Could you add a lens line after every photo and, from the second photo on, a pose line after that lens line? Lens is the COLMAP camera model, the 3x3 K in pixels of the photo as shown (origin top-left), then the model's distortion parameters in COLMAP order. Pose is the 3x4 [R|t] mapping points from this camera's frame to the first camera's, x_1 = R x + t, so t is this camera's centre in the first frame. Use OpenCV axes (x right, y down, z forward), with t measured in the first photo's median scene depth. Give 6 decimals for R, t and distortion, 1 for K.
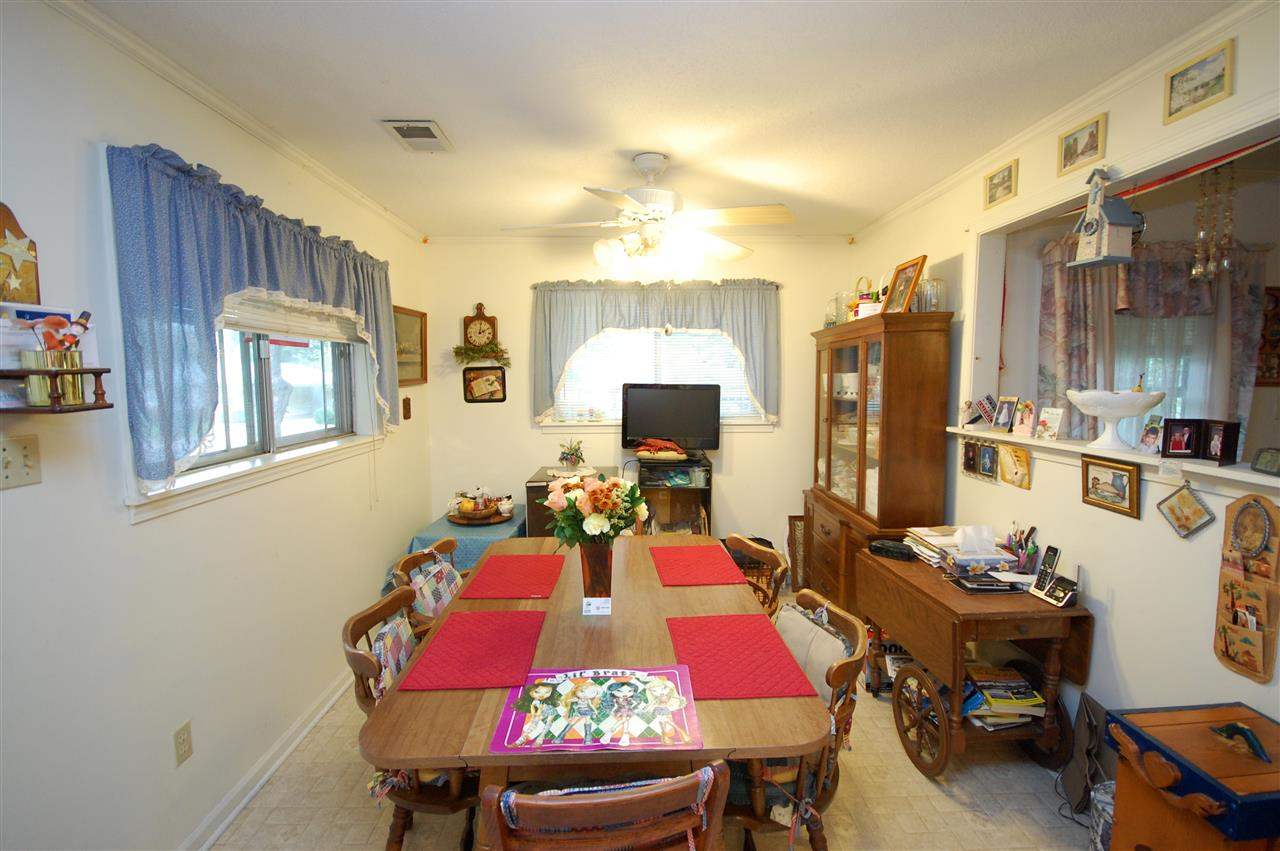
lens RADIAL K [[563.5, 0, 632.3], [0, 563.5, 425.7], [0, 0, 1]] dist [0.015707, -0.013025]
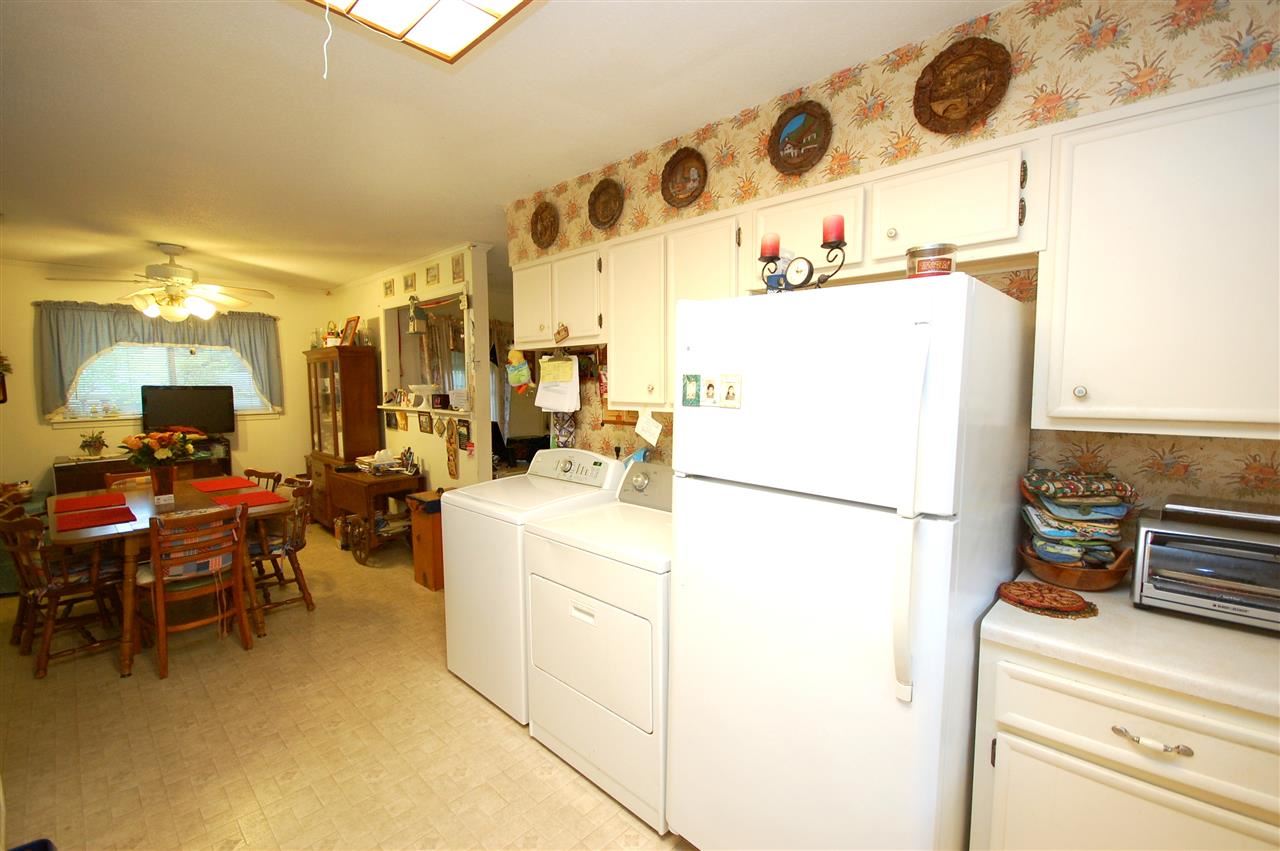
lens RADIAL K [[563.5, 0, 632.3], [0, 563.5, 425.7], [0, 0, 1]] dist [0.015707, -0.013025]
pose [[0.715840, -0.055926, 0.696021, -0.122515], [0.064146, 0.997839, 0.014205, 0.072412], [-0.695312, 0.034479, 0.717881, -0.726358]]
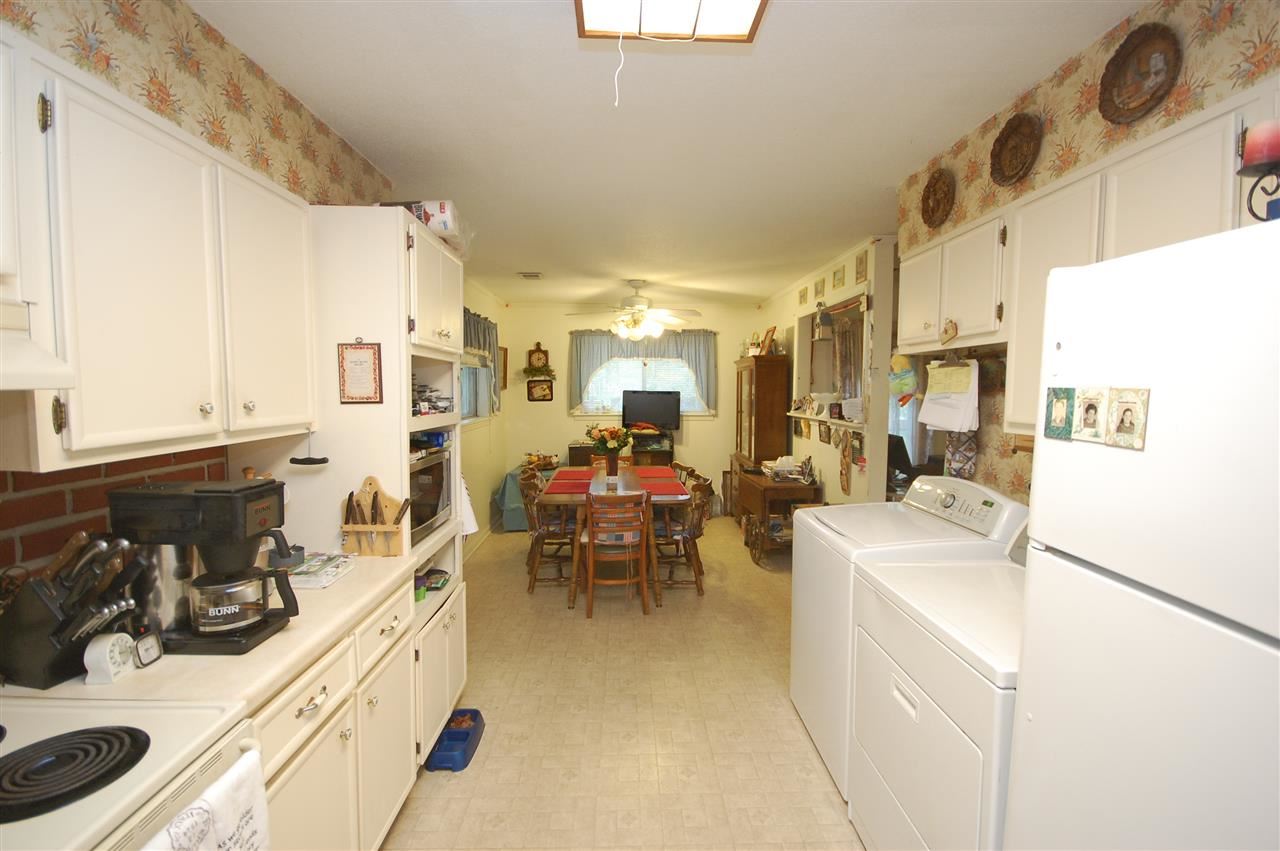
lens RADIAL K [[563.5, 0, 632.3], [0, 563.5, 425.7], [0, 0, 1]] dist [0.015707, -0.013025]
pose [[0.999971, 0.007505, 0.001136, 0.010495], [-0.007481, 0.999770, -0.020114, 0.067190], [-0.001287, 0.020105, 0.999797, -0.715164]]
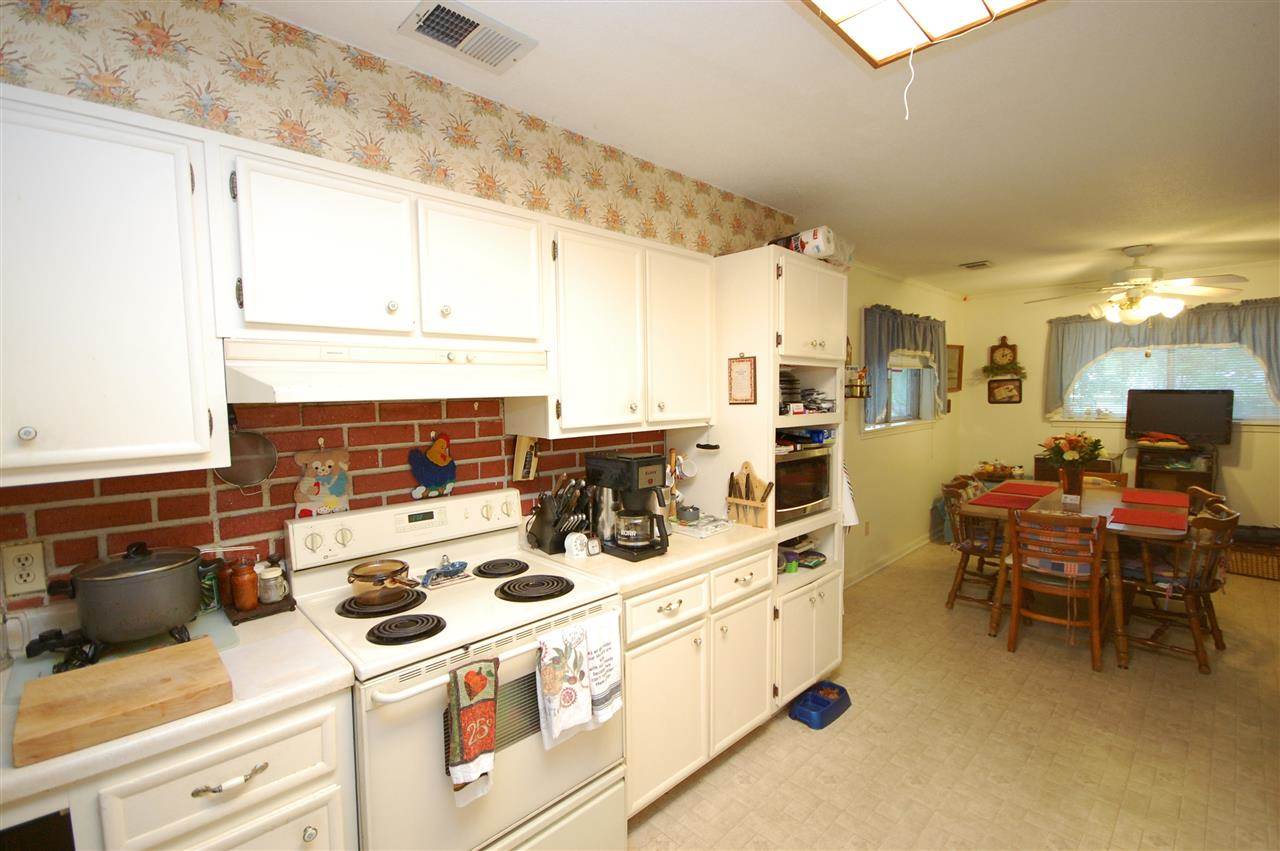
lens RADIAL K [[563.5, 0, 632.3], [0, 563.5, 425.7], [0, 0, 1]] dist [0.015707, -0.013025]
pose [[0.681380, 0.035828, -0.731052, 0.165369], [-0.052164, 0.998638, 0.000322, 0.069944], [0.730068, 0.037915, 0.682321, -0.744482]]
